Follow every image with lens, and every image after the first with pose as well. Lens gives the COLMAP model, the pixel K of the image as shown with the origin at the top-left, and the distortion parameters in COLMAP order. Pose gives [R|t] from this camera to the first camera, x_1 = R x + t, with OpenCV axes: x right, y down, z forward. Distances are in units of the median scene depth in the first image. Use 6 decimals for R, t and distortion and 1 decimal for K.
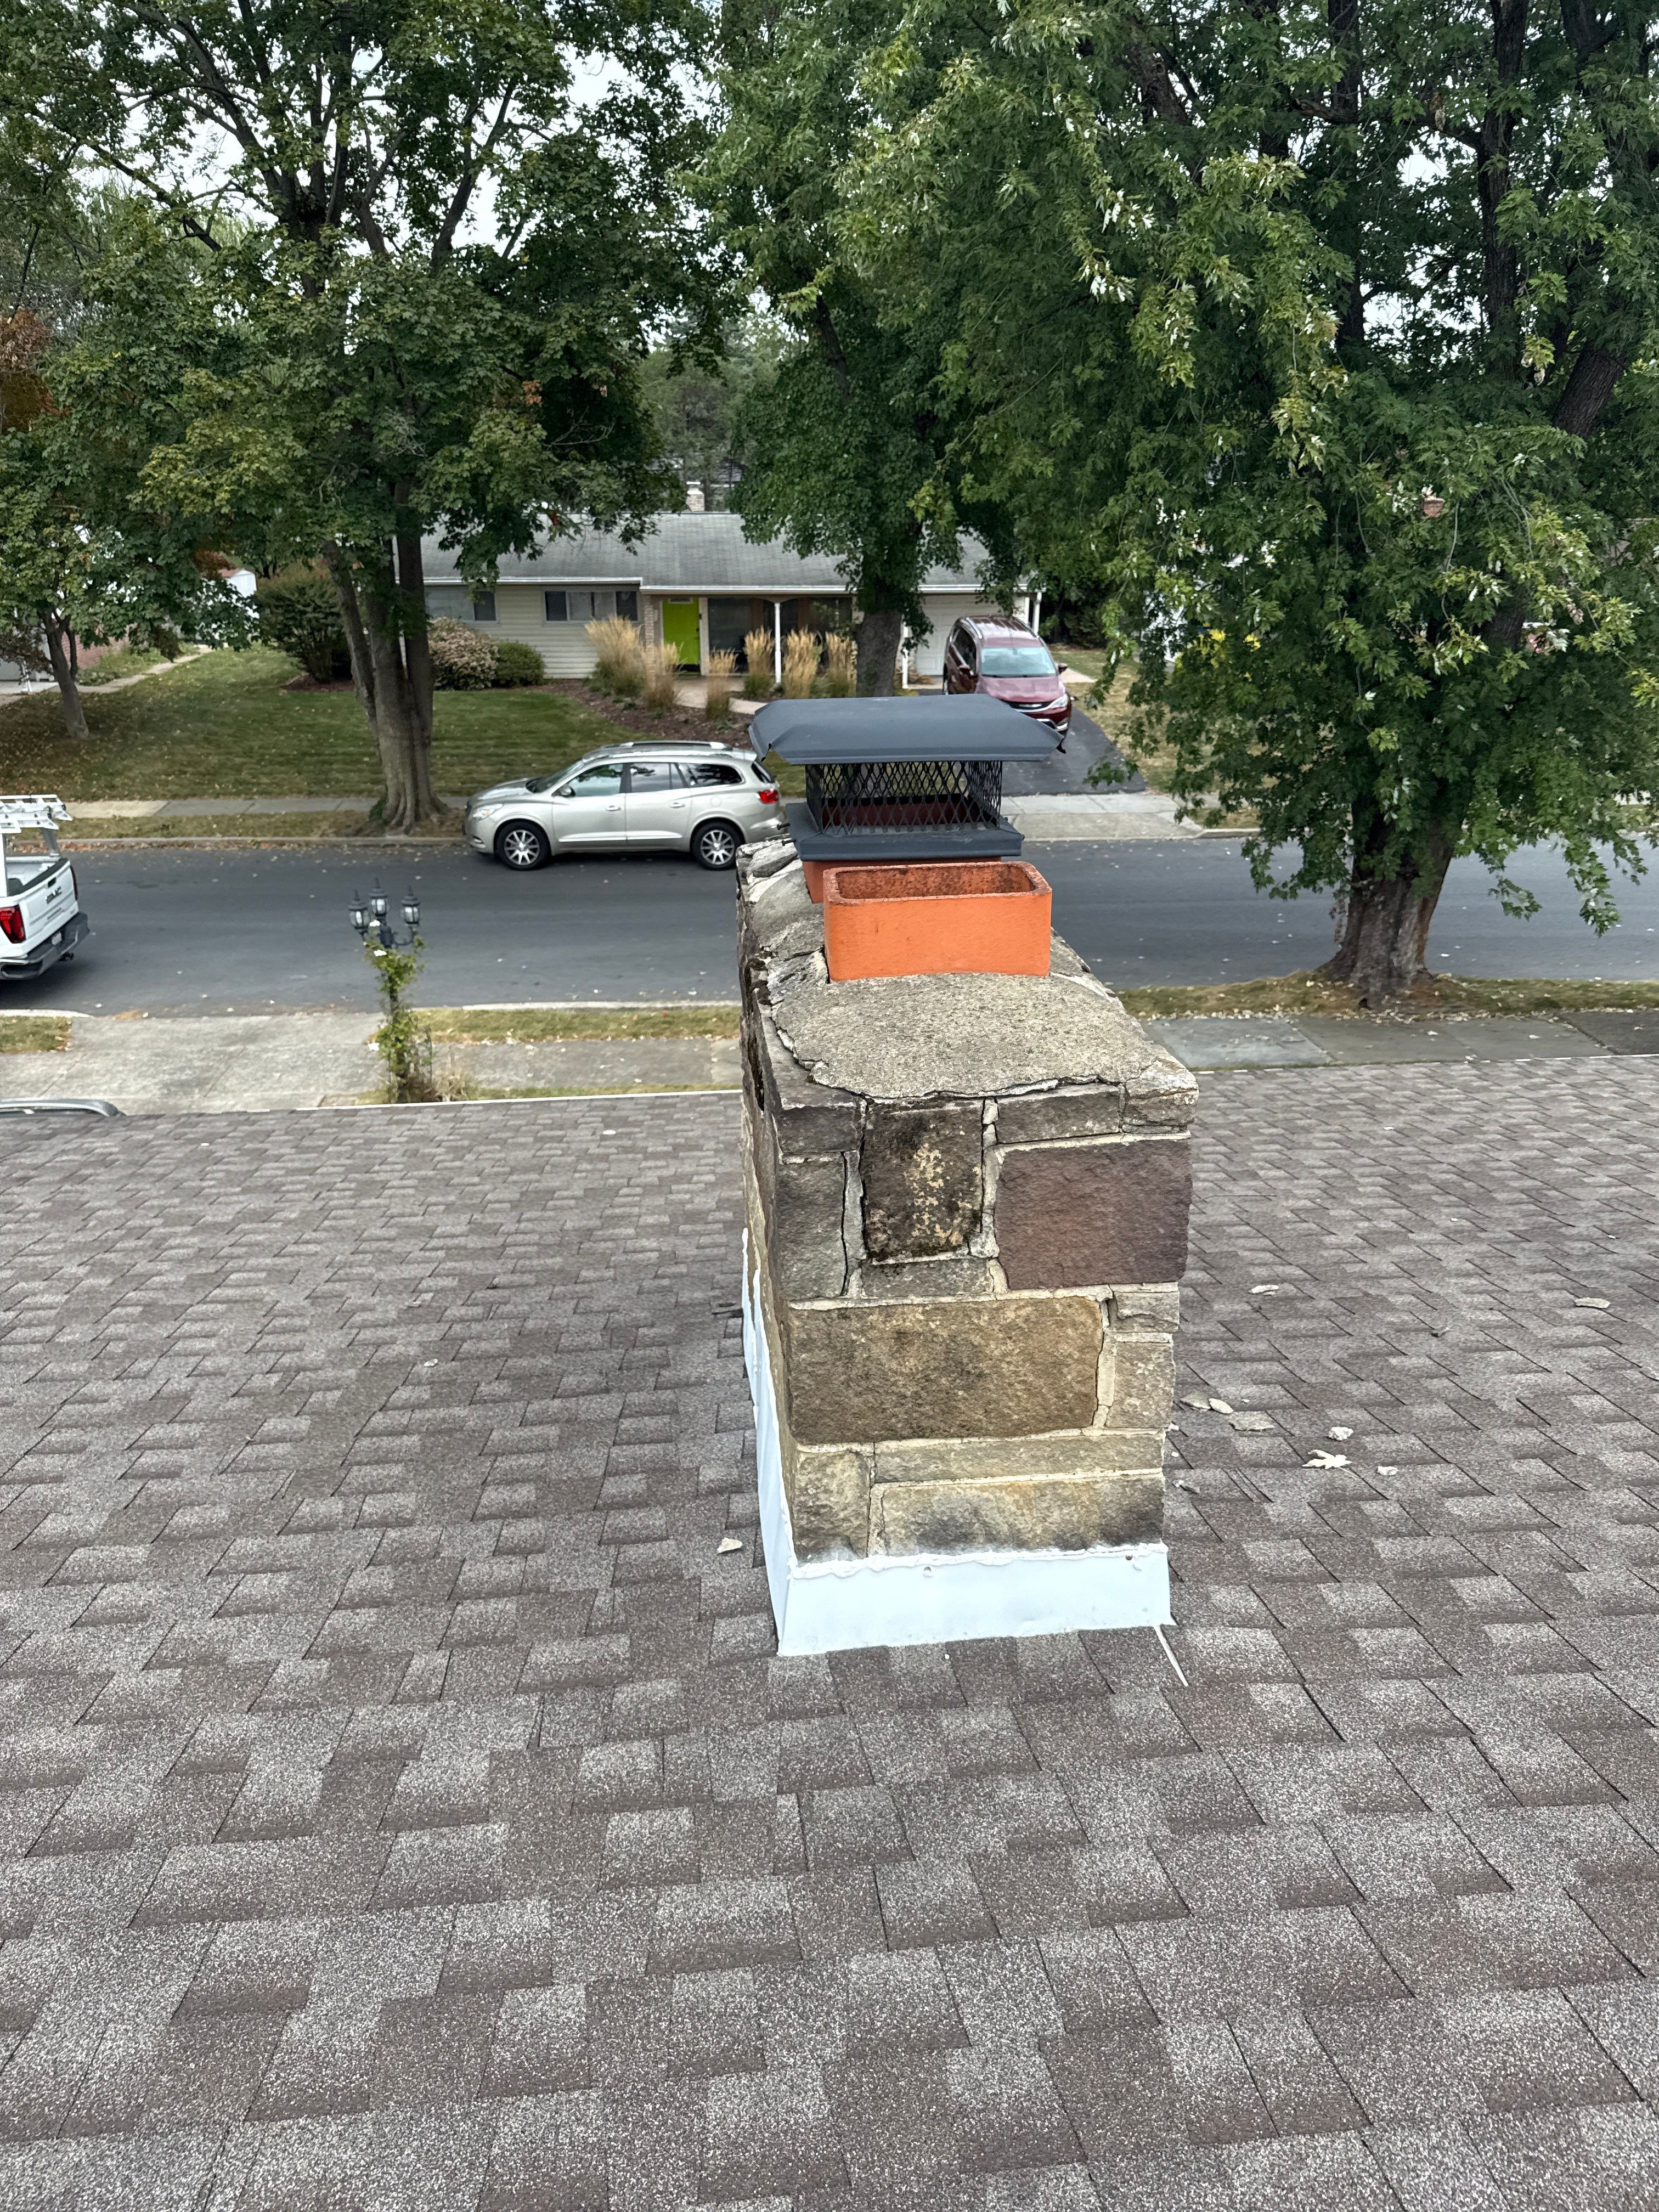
lens RADIAL K [[1589.7, 0, 824.7], [0, 1589.7, 1020.2], [0, 0, 1]] dist [0.015640, -0.000113]
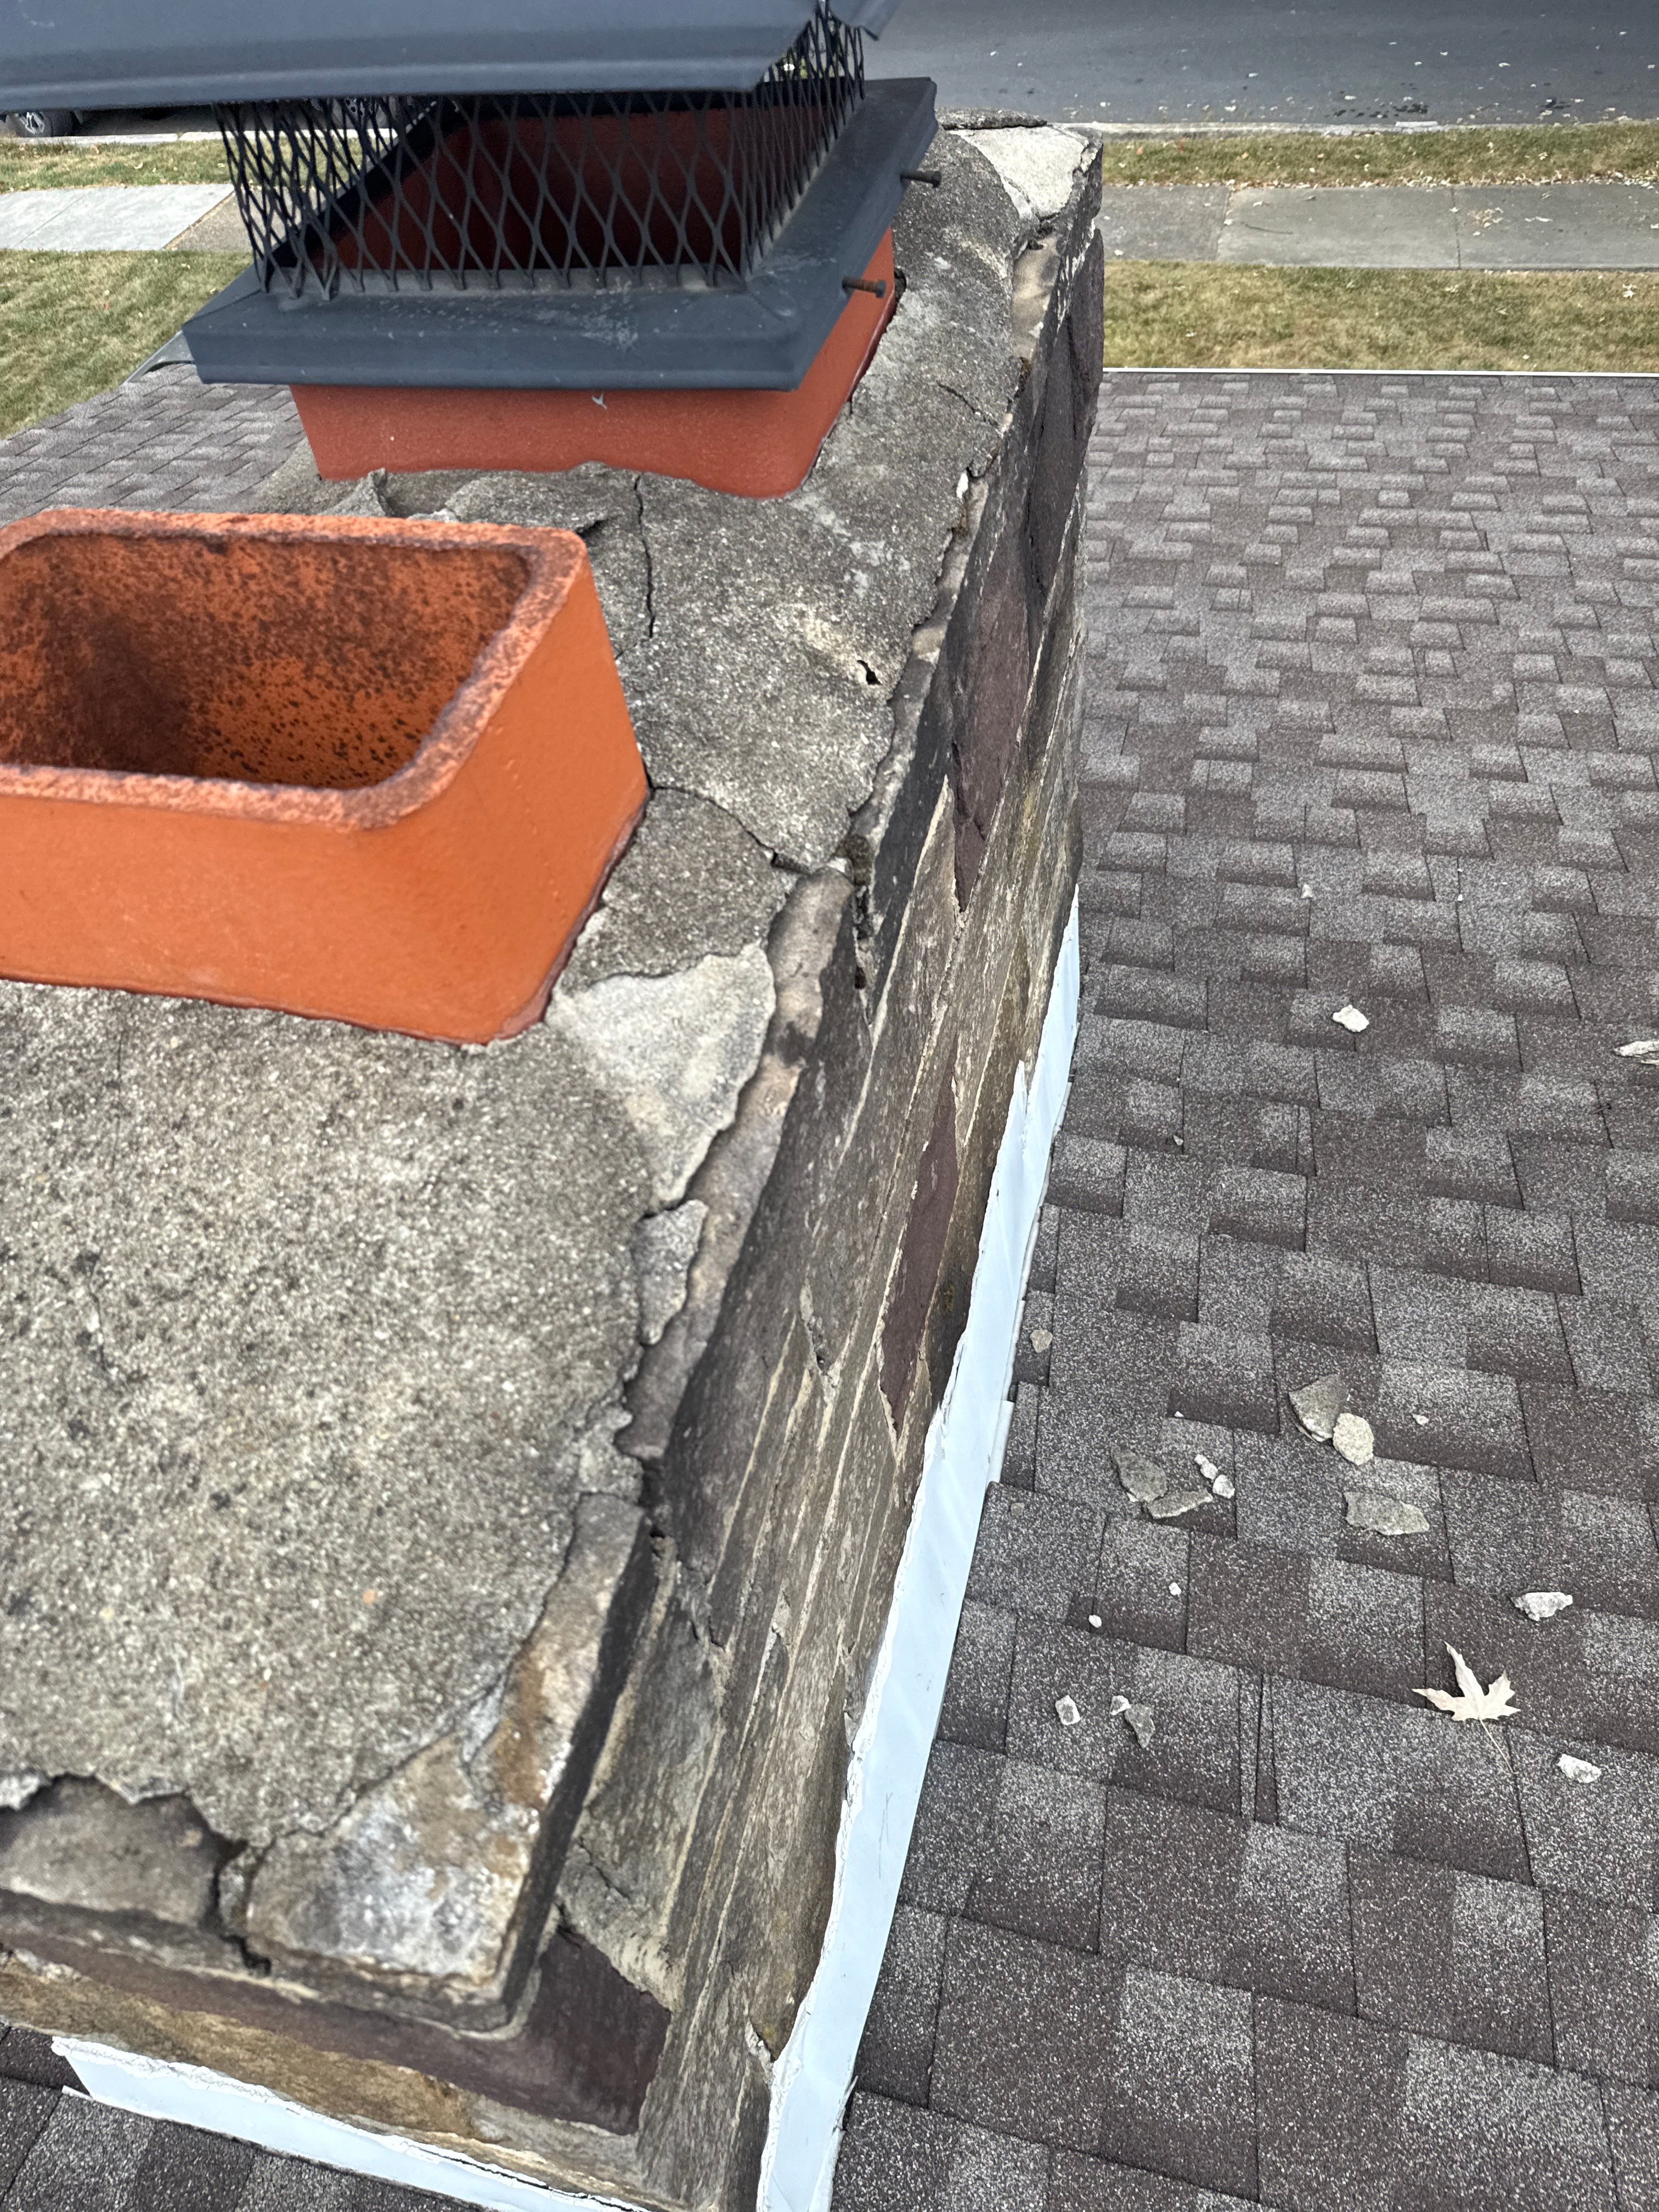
lens RADIAL K [[1589.7, 0, 824.7], [0, 1589.7, 1020.2], [0, 0, 1]] dist [0.015640, -0.000113]
pose [[0.934416, 0.190731, -0.300814, 0.215996], [-0.009769, 0.857951, 0.513638, -0.155806], [0.356051, -0.477012, 0.803547, 0.567141]]
